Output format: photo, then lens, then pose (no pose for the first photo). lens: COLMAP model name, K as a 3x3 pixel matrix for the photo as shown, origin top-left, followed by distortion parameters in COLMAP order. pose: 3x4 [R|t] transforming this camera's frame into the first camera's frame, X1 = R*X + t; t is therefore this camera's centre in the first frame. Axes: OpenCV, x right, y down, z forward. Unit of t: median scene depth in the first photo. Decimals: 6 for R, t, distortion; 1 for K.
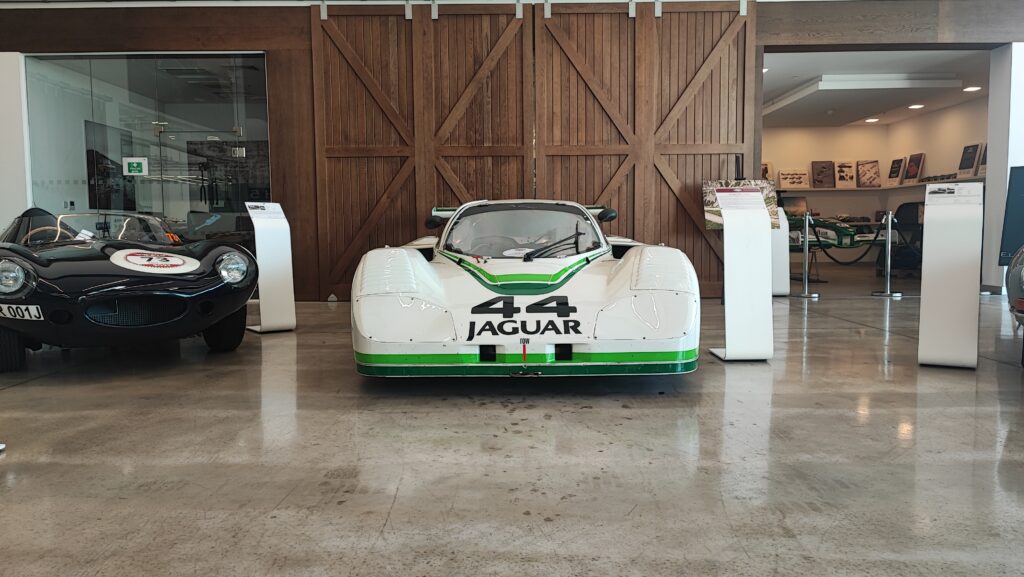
lens RADIAL K [[742.8, 0, 508.6], [0, 742.8, 285.7], [0, 0, 1]] dist [0.040642, -0.036114]
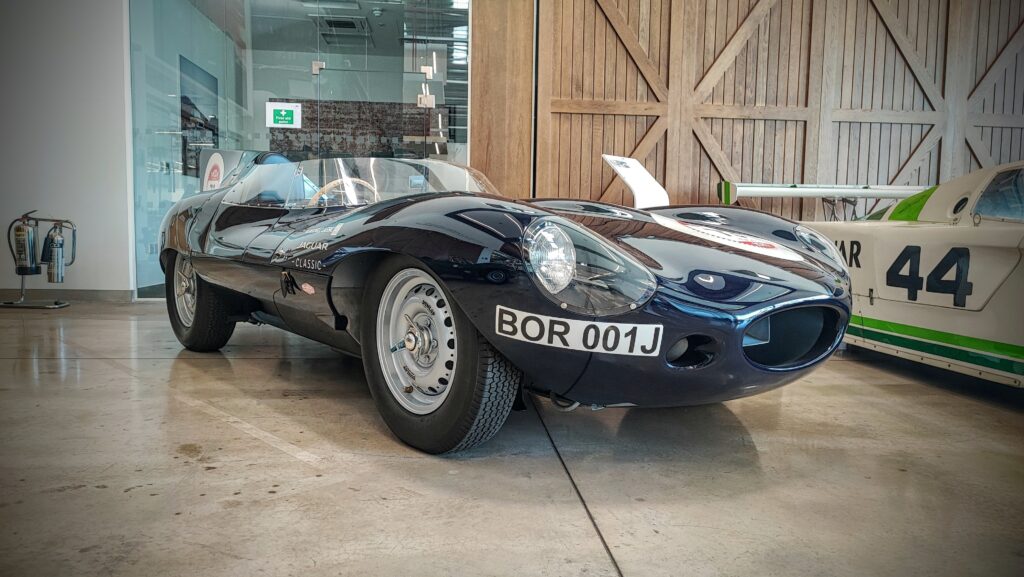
lens RADIAL K [[742.8, 0, 510.9], [0, 742.8, 286.7], [0, 0, 1]] dist [0.040642, -0.036114]
pose [[0.994863, 0.021280, 0.098970, -0.353869], [-0.021295, 0.999773, -0.000912, 0.002767], [-0.098967, -0.001201, 0.995090, 0.263502]]
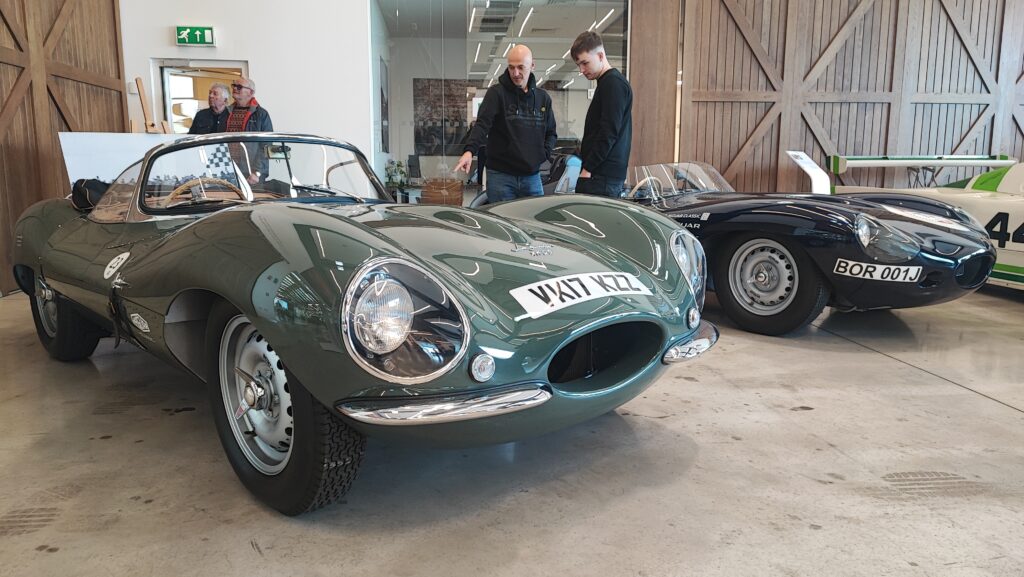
lens RADIAL K [[742.8, 0, 509.9], [0, 742.8, 292.5], [0, 0, 1]] dist [0.040642, -0.036114]
pose [[0.994795, -0.003705, 0.101828, -0.574035], [-0.004951, 0.996401, 0.084617, -0.008438], [-0.101775, -0.084681, 0.991197, 0.056346]]
